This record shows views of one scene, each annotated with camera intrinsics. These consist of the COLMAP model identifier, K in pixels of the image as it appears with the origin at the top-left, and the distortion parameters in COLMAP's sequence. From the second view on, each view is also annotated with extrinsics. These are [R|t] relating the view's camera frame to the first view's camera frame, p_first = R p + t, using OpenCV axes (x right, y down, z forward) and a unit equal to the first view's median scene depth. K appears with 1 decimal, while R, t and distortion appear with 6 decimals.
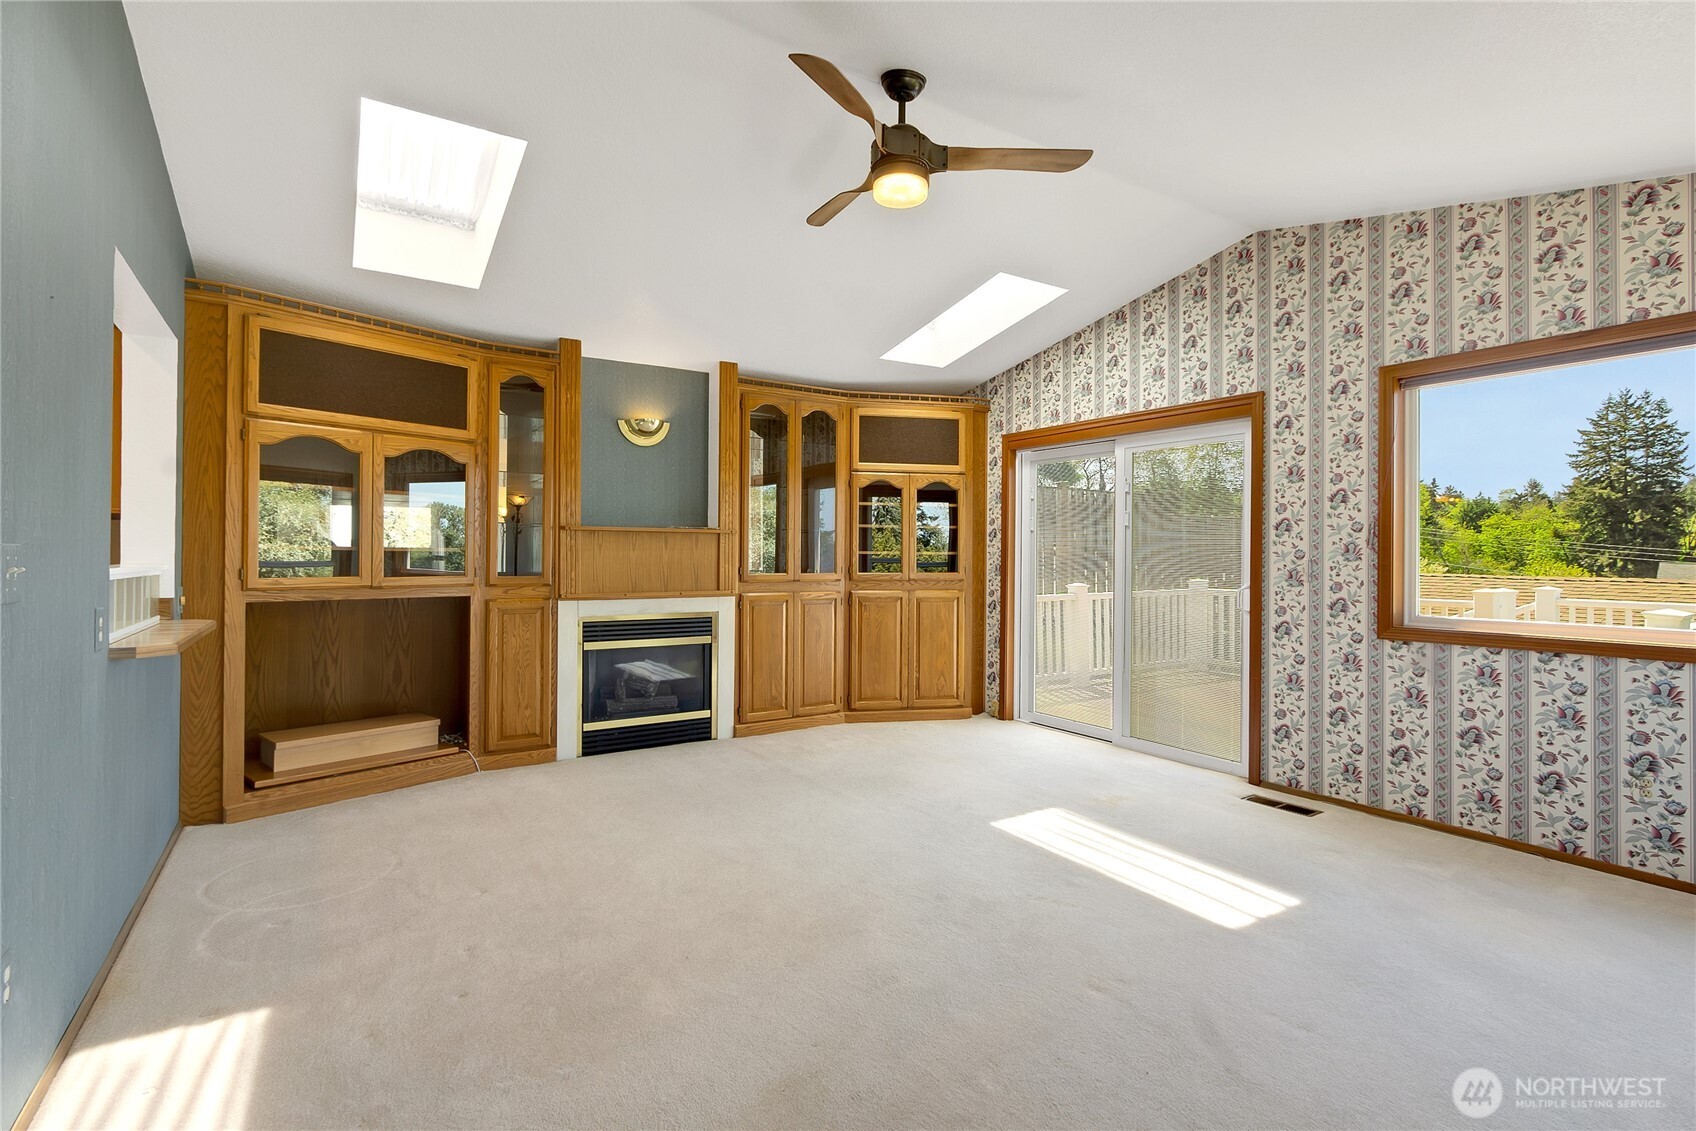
lens RADIAL K [[861.0, 0, 699.9], [0, 861.0, 552.8], [0, 0, 1]] dist [0.003613, -0.001183]
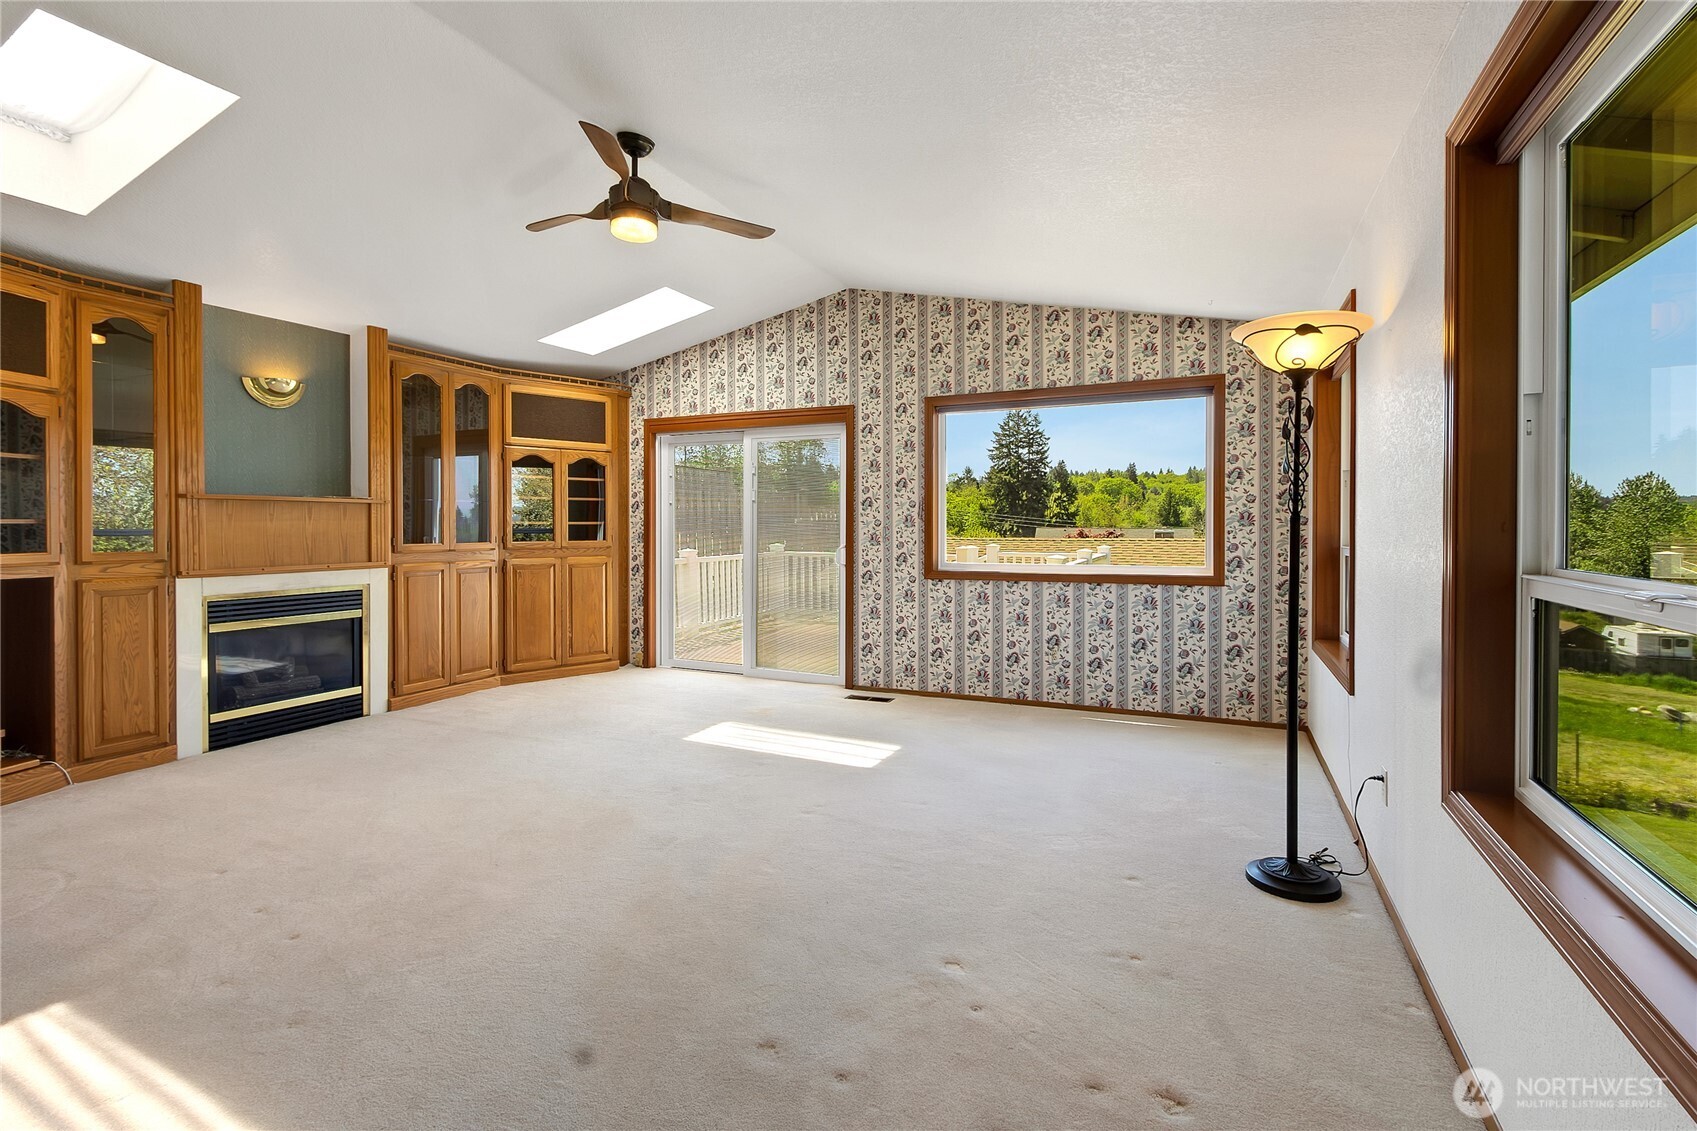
lens RADIAL K [[1077.4, 0, 659.3], [0, 1077.4, 541.2], [0, 0, 1]] dist [-0.002342, -0.000400]
pose [[0.862060, -0.012332, 0.506656, -0.413586], [0.003735, 0.999831, 0.017981, -0.000947], [-0.506792, -0.013609, 0.861961, -0.280715]]
